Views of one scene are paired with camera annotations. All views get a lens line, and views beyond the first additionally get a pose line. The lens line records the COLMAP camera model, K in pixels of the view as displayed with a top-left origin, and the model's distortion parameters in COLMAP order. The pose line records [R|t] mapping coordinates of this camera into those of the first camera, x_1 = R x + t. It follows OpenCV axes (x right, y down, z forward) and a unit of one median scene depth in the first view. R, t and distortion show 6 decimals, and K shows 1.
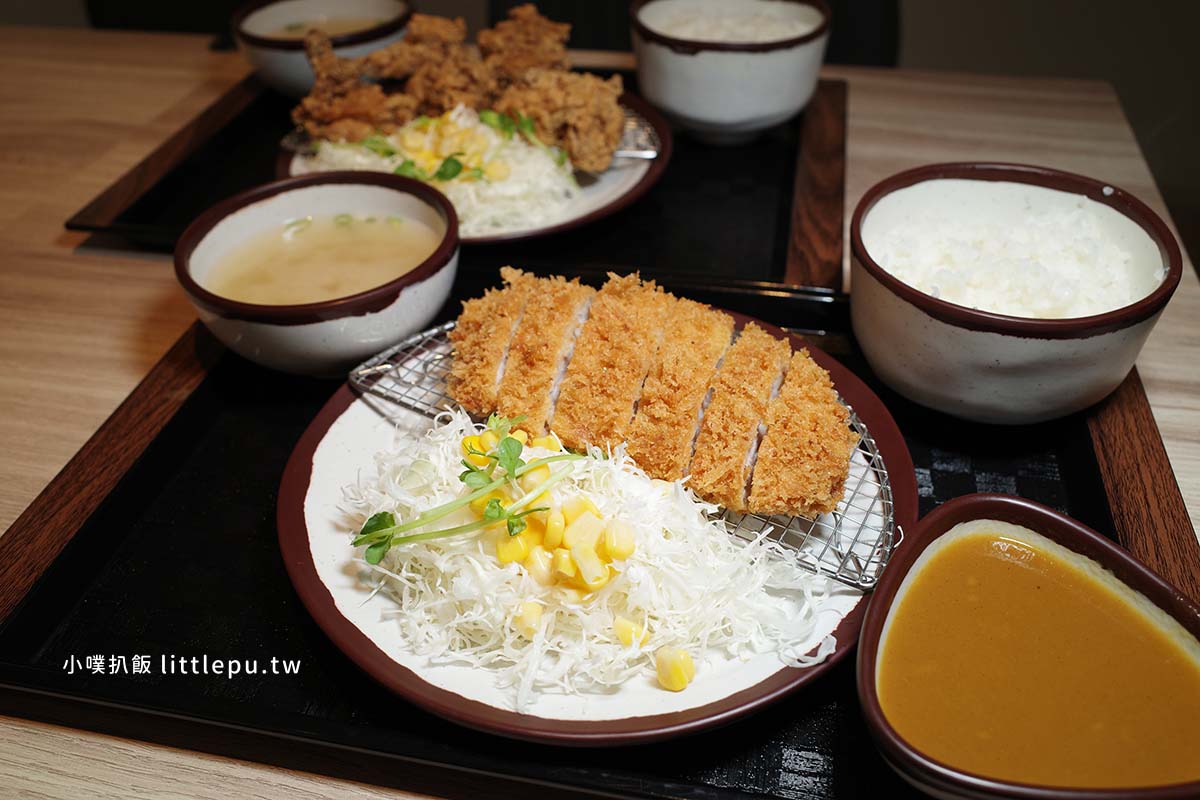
lens RADIAL K [[974.6, 0, 597.0], [0, 974.6, 377.3], [0, 0, 1]] dist [-0.017418, -0.009411]
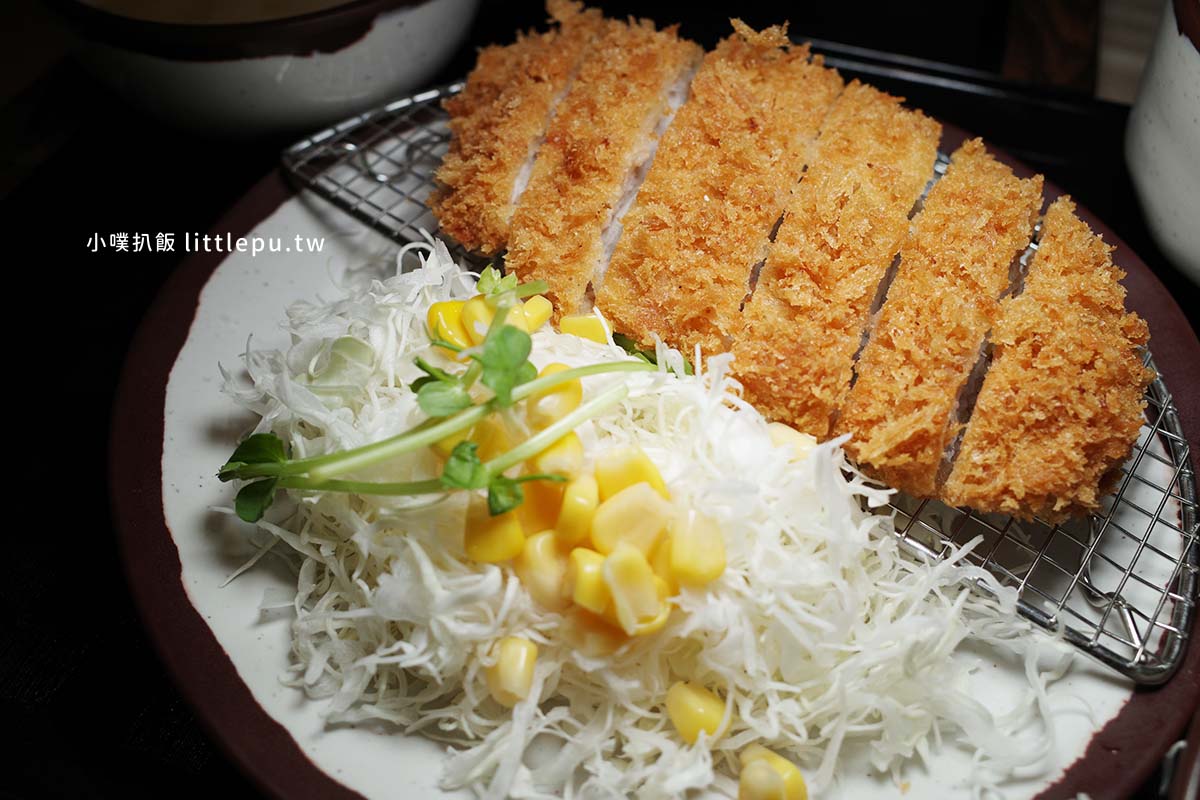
lens RADIAL K [[974.6, 0, 597.0], [0, 974.6, 377.3], [0, 0, 1]] dist [-0.017418, -0.009411]
pose [[0.991289, 0.120360, -0.053481, -0.011480], [-0.105415, 0.968481, 0.225682, -0.027886], [0.078959, -0.218078, 0.972732, 0.432091]]
